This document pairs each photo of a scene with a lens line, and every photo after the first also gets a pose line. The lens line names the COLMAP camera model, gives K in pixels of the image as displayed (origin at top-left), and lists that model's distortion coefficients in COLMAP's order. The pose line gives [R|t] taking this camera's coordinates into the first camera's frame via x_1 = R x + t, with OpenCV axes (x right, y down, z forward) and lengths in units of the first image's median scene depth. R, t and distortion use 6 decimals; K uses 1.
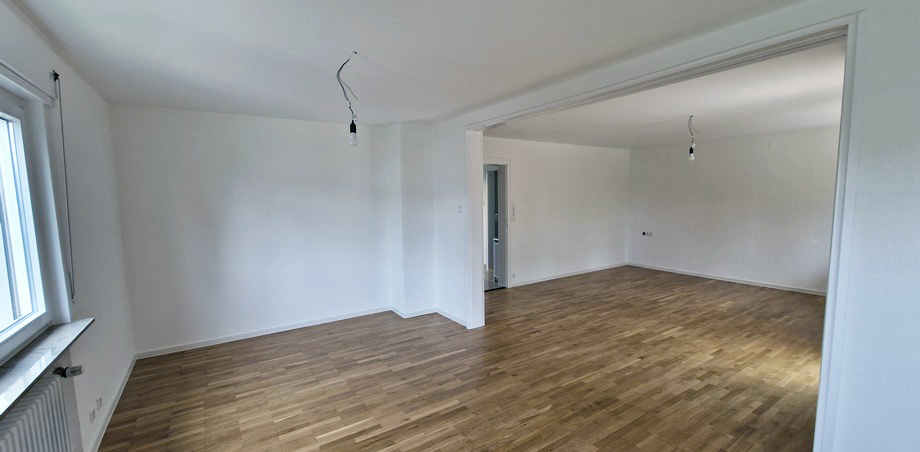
lens RADIAL K [[376.6, 0, 455.7], [0, 376.6, 234.6], [0, 0, 1]] dist [0.000182, -0.000002]
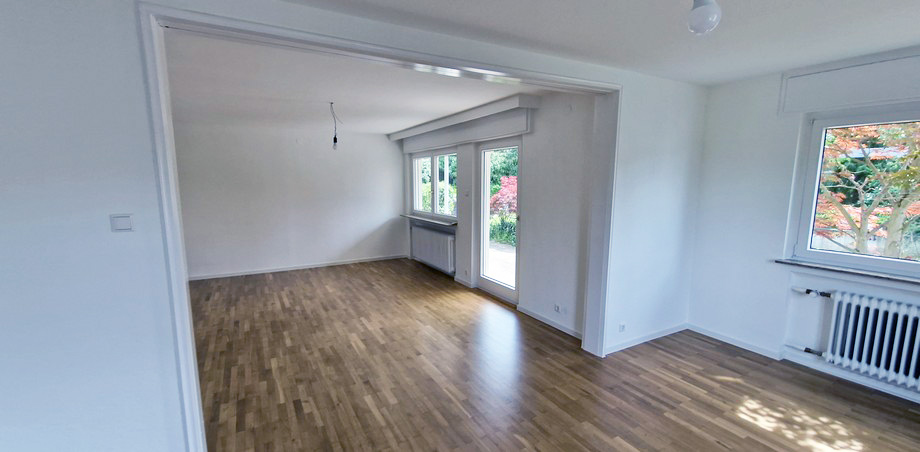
lens RADIAL K [[376.6, 0, 455.7], [0, 376.6, 234.6], [0, 0, 1]] dist [0.000182, -0.000002]
pose [[0.074782, -0.126559, 0.989136, -0.332508], [0.104395, 0.987457, 0.118451, -0.063933], [-0.991720, 0.094403, 0.087056, 0.629323]]
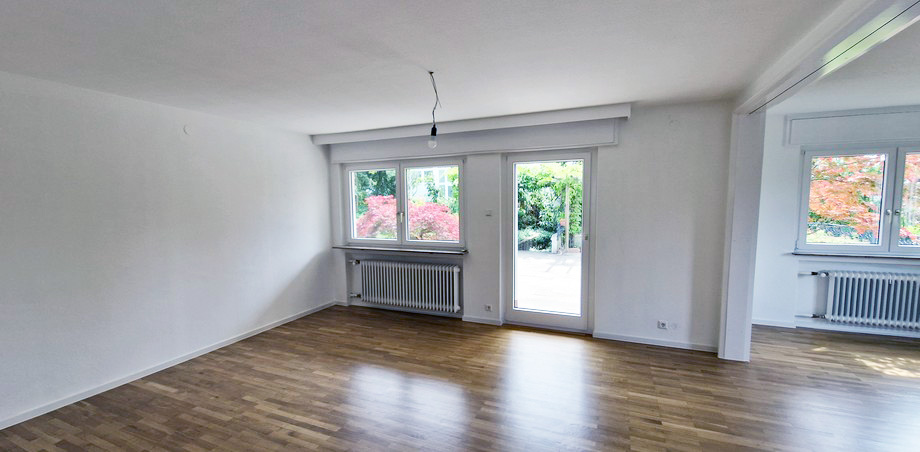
lens RADIAL K [[372.0, 0, 460.3], [0, 372.0, 236.0], [0, 0, 1]] dist [0.000330, -0.000020]
pose [[-0.546694, -0.054209, 0.835576, 0.096126], [0.107055, 0.985188, 0.133958, -0.129700], [-0.830460, 0.162686, -0.532793, 1.302668]]
